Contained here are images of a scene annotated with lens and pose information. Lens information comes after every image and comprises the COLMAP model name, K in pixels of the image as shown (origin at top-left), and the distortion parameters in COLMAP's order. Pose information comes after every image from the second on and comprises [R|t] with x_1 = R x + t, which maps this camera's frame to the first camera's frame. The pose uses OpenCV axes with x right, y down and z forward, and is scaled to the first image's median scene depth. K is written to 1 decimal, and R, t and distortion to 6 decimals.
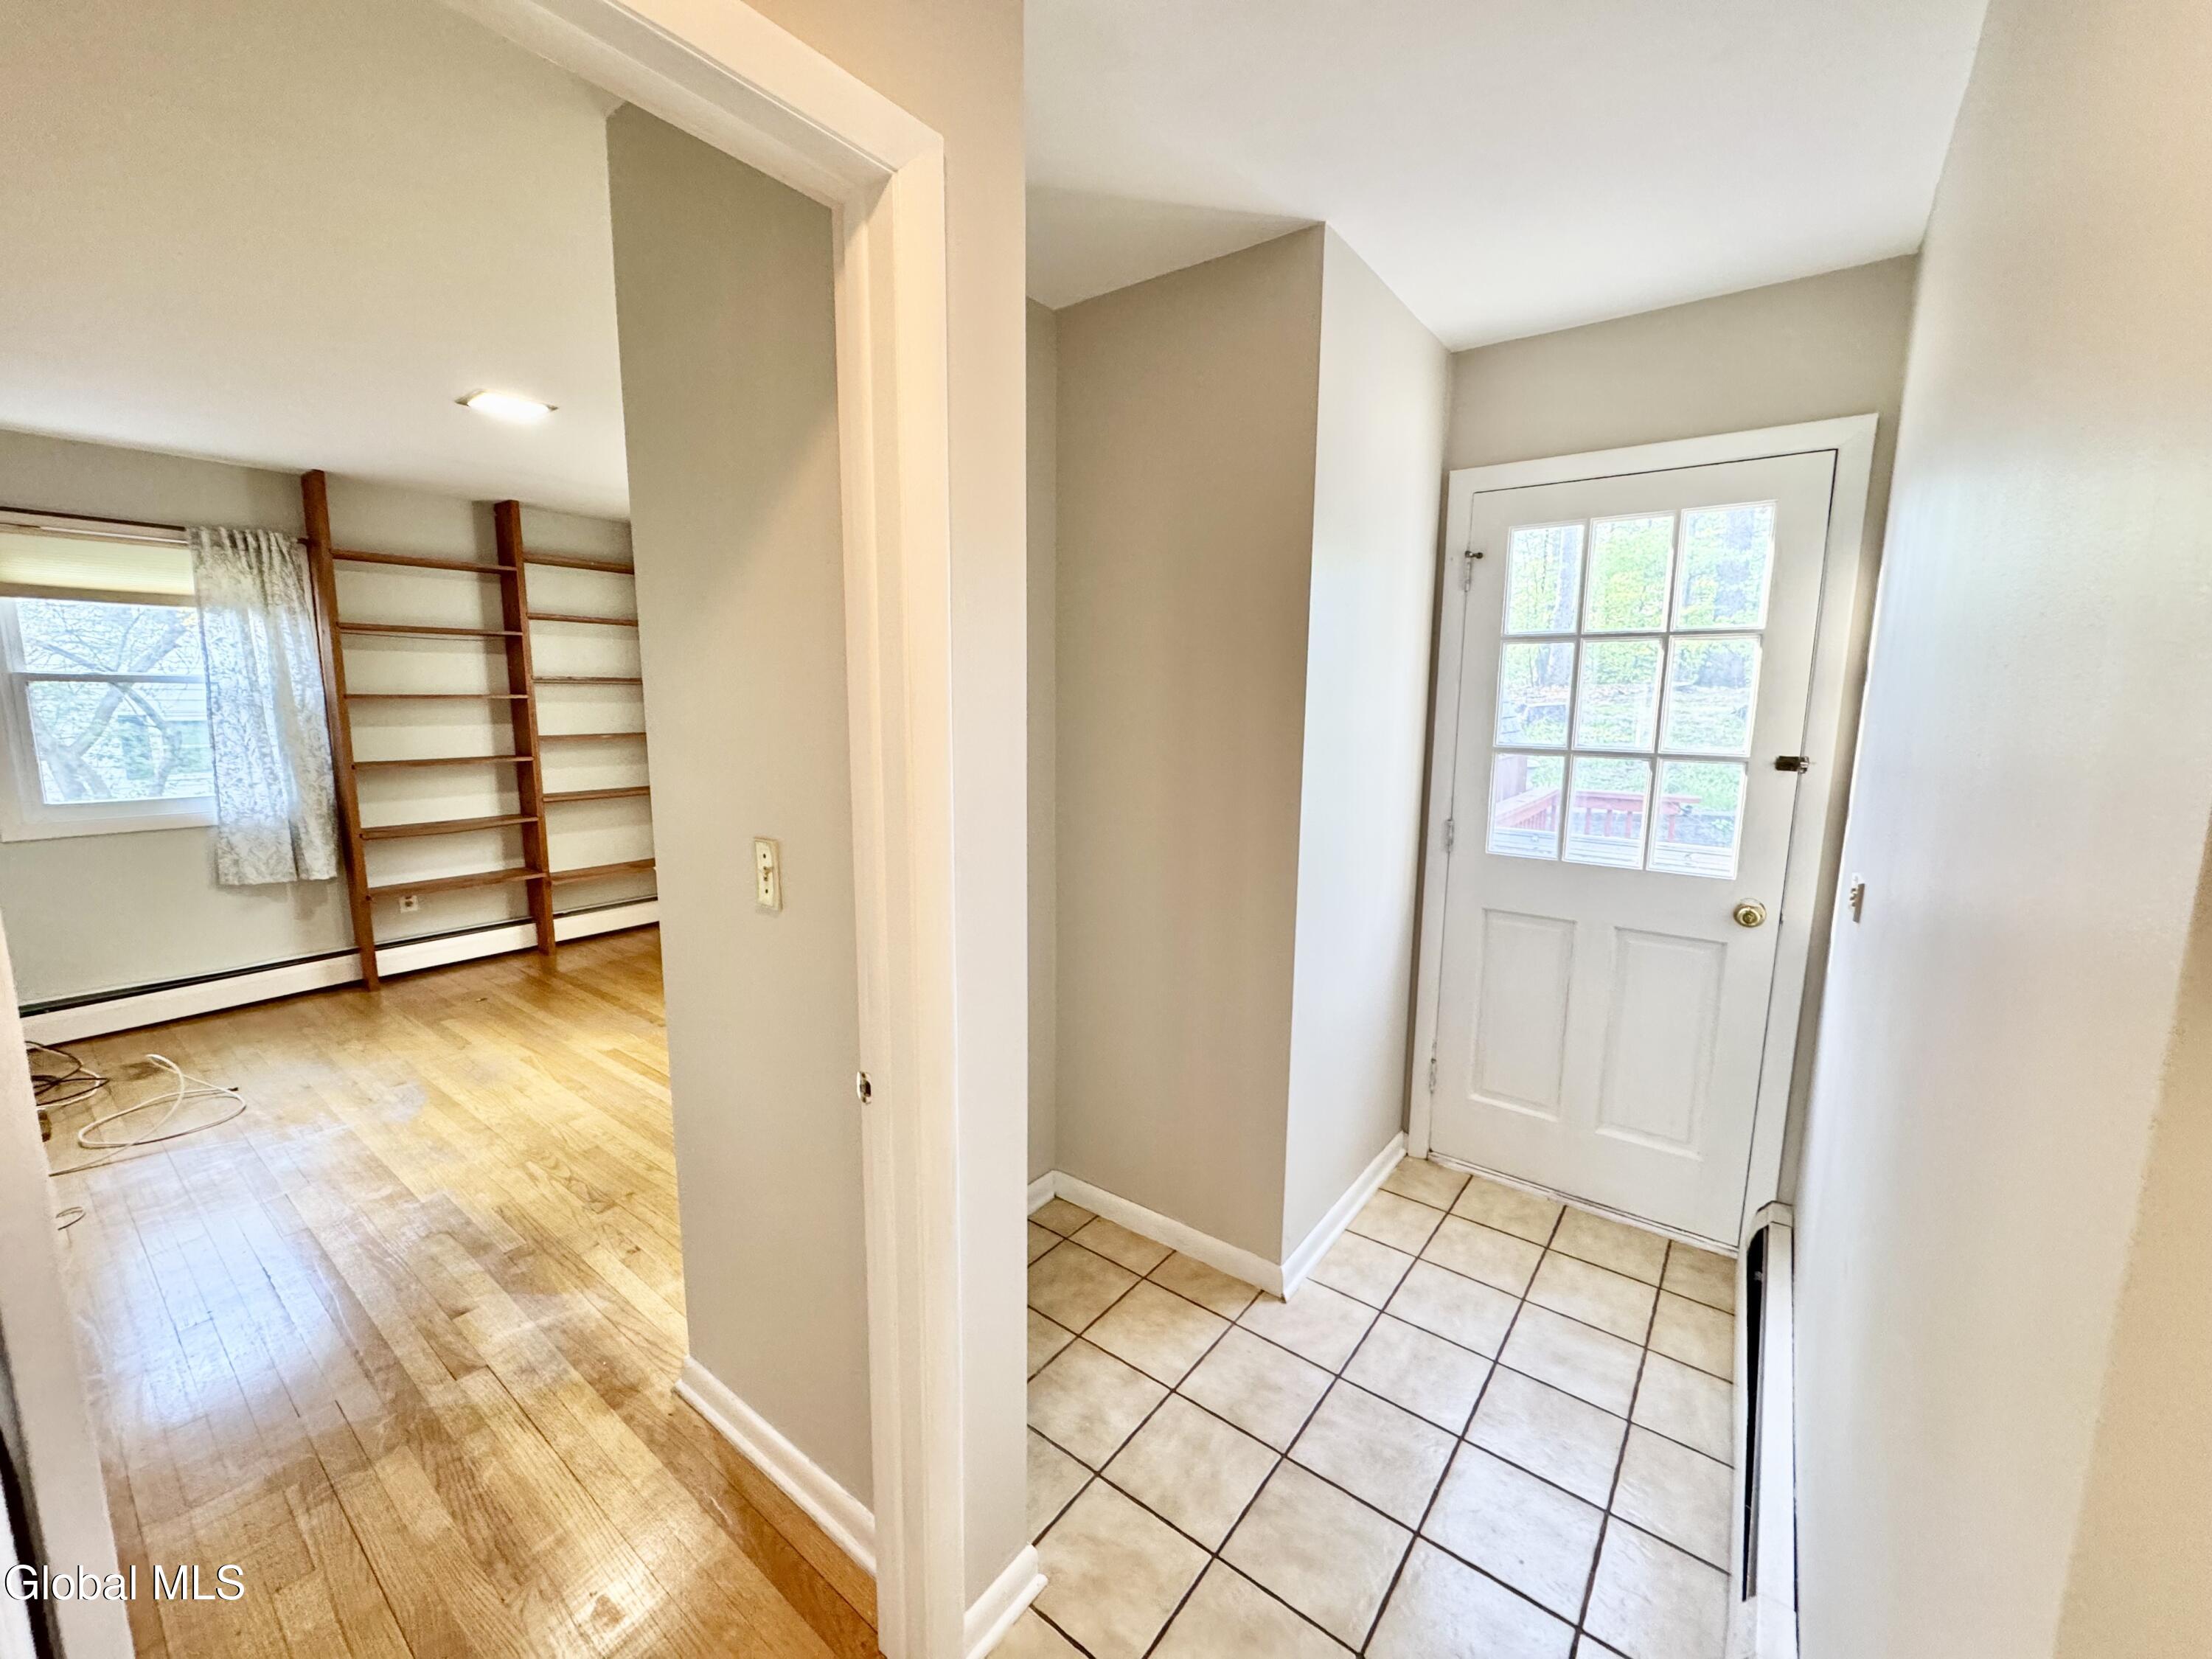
lens RADIAL K [[880.4, 0, 1108.6], [0, 880.4, 828.1], [0, 0, 1]] dist [0.000125, 0.000181]
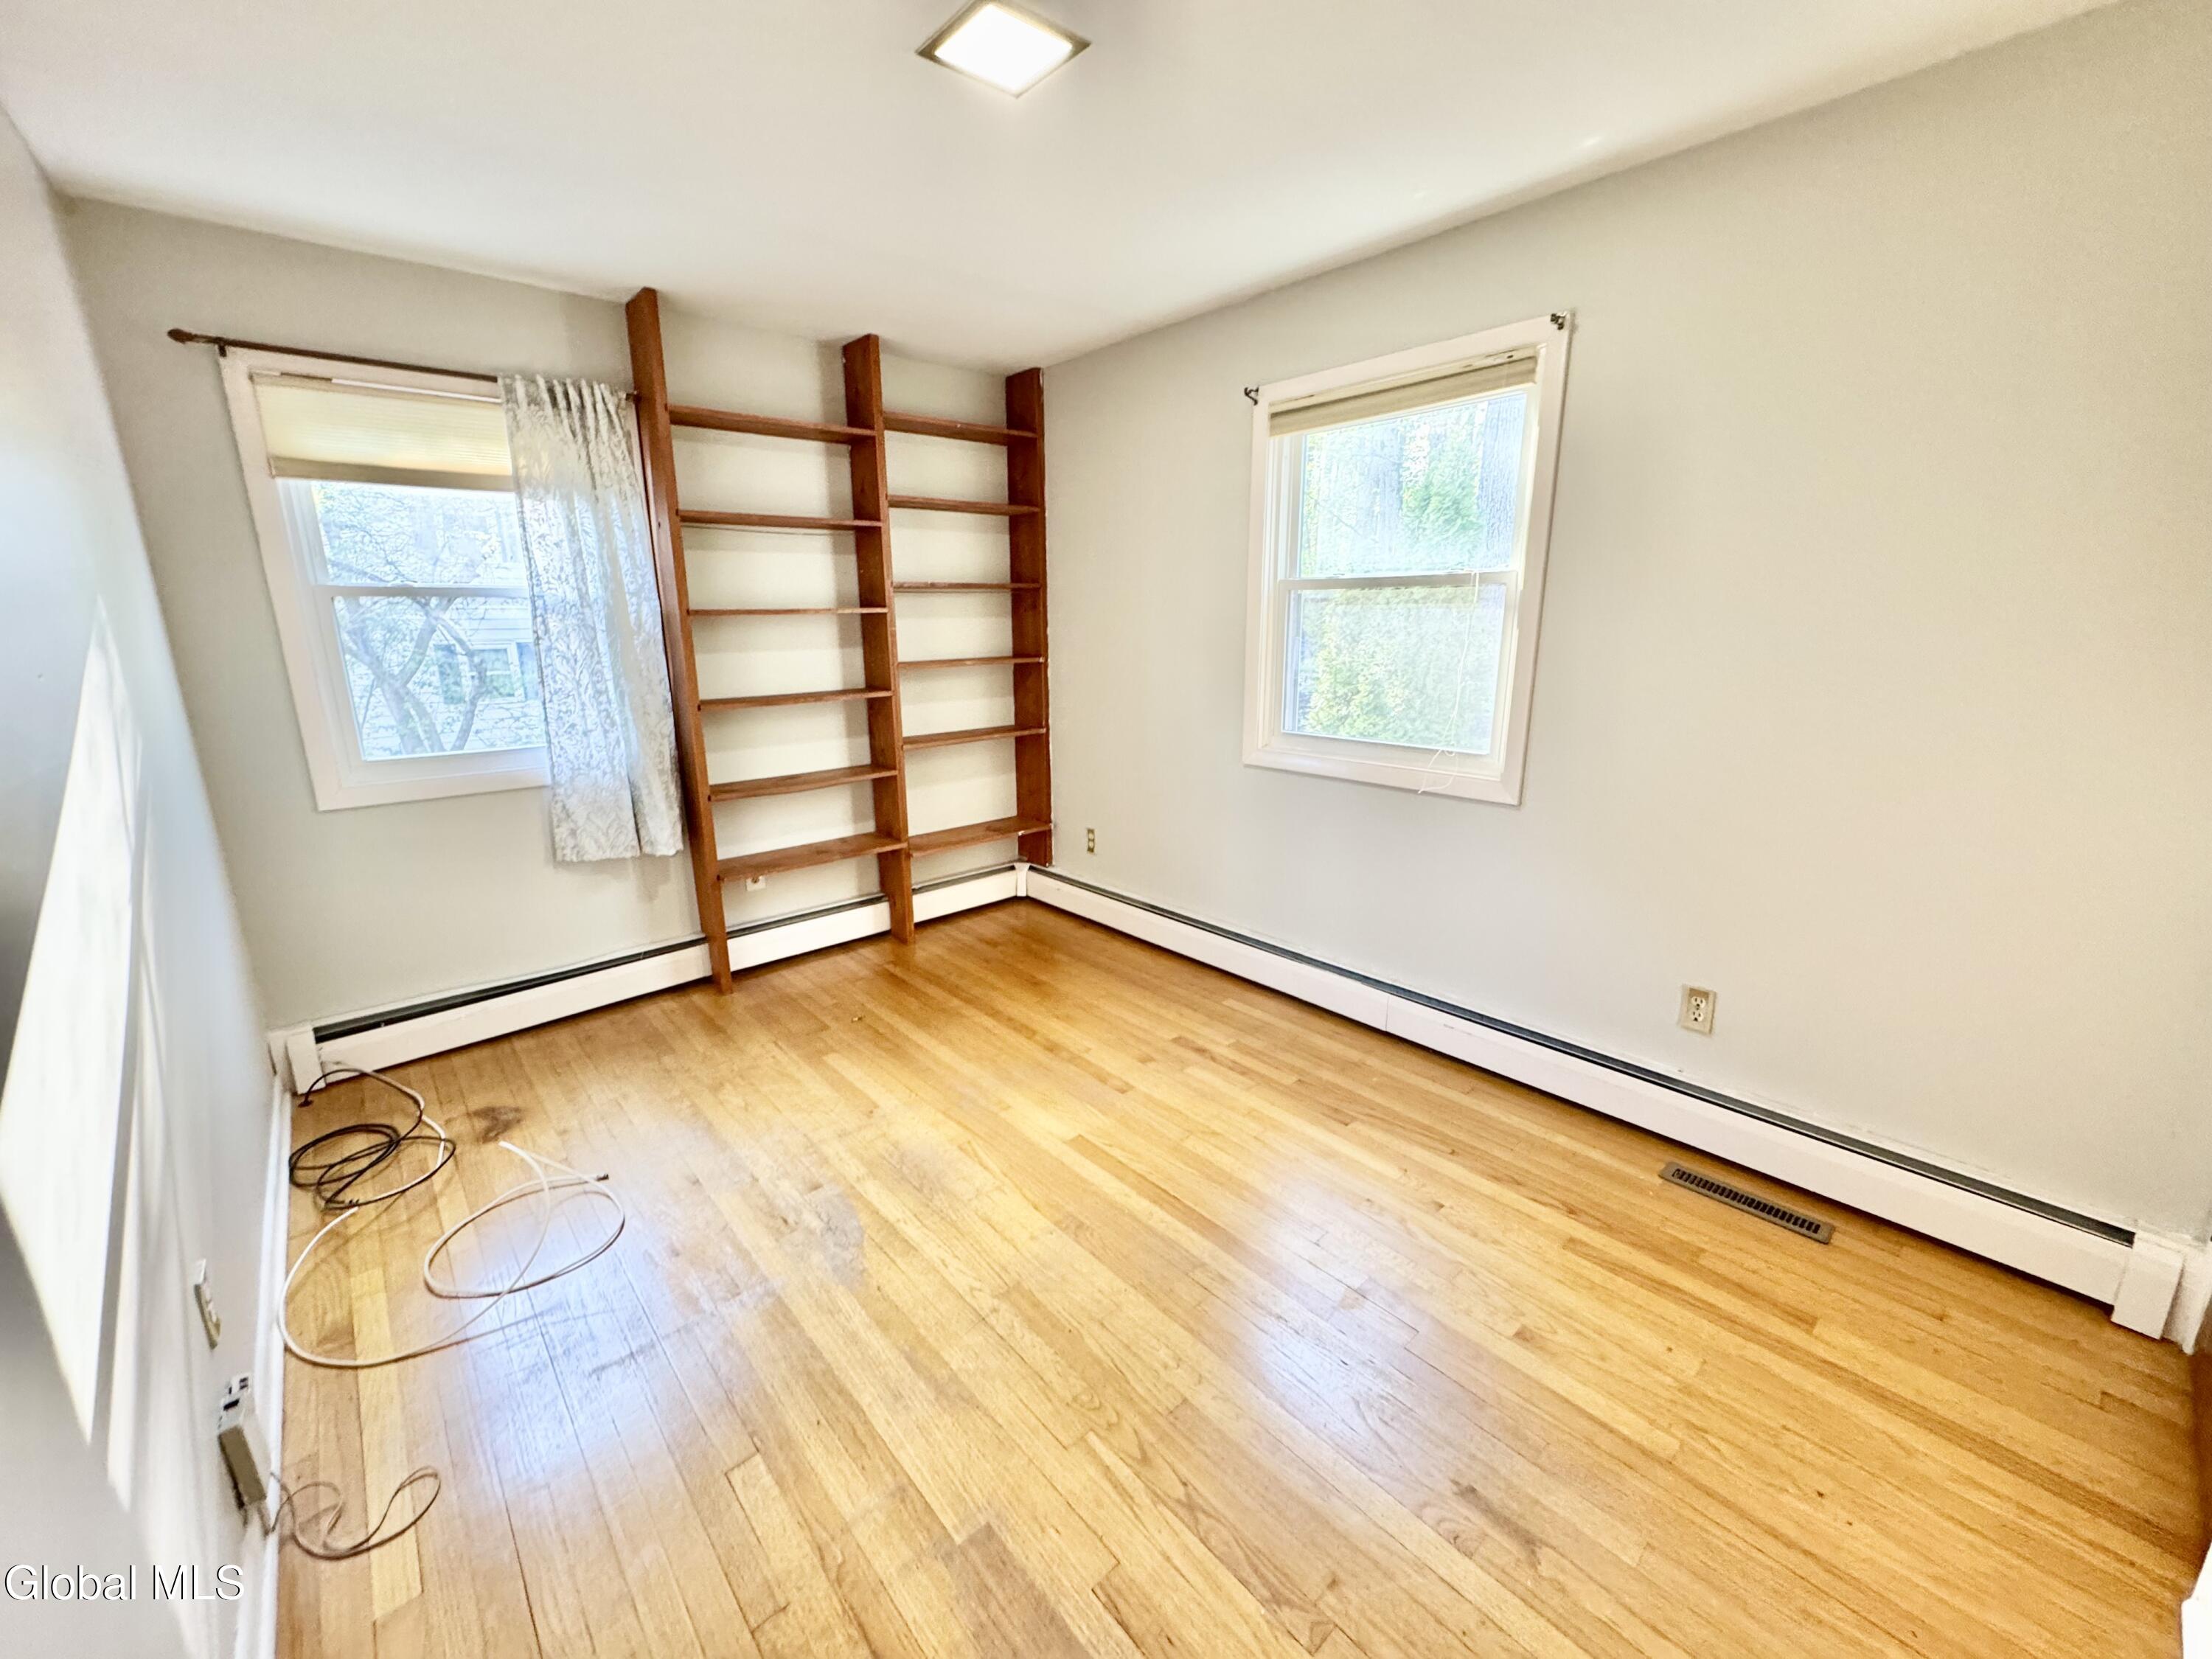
lens RADIAL K [[880.4, 0, 1106.4], [0, 880.4, 824.6], [0, 0, 1]] dist [0.000125, 0.000181]
pose [[0.980577, 0.026520, -0.194332, -0.372761], [-0.009484, 0.996069, 0.088077, -0.039806], [0.195904, -0.084523, 0.976974, 0.329232]]
